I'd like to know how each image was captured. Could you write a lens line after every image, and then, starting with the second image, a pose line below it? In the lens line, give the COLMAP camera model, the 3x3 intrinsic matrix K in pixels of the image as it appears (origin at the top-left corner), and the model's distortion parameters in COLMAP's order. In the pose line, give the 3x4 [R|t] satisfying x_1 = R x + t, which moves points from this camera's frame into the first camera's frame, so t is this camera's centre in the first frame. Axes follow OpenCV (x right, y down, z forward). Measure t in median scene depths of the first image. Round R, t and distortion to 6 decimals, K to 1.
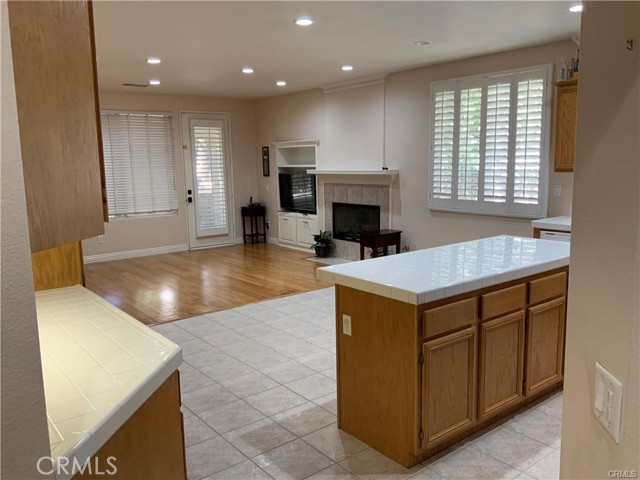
lens RADIAL K [[526.5, 0, 319.9], [0, 526.5, 238.3], [0, 0, 1]] dist [0.109453, -0.193349]
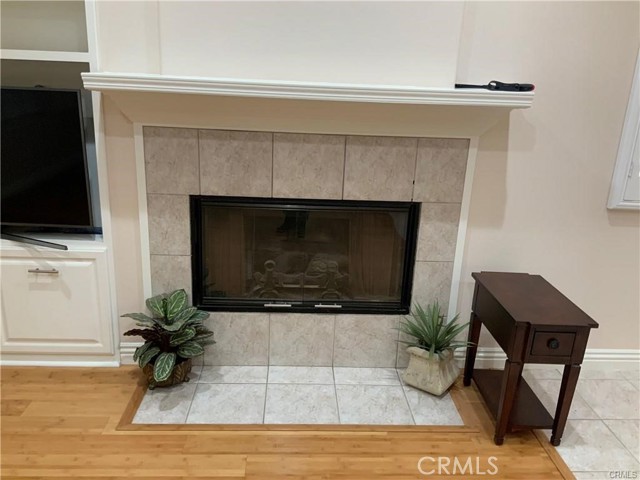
lens RADIAL K [[526.5, 0, 319.9], [0, 526.5, 238.3], [0, 0, 1]] dist [0.109453, -0.193349]
pose [[0.582688, -0.191539, 0.789802, -0.165456], [0.065005, 0.979701, 0.189634, -0.094030], [-0.810092, -0.059157, 0.583310, 0.759524]]
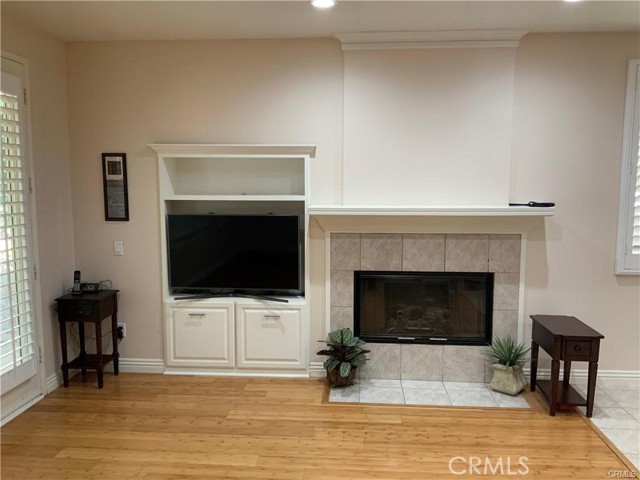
lens RADIAL K [[526.5, 0, 319.9], [0, 526.5, 238.3], [0, 0, 1]] dist [0.109453, -0.193349]
pose [[0.680499, -0.054694, 0.730705, -0.355937], [0.094006, 0.995486, -0.013034, -0.094024], [-0.726694, 0.077561, 0.682569, 0.669268]]
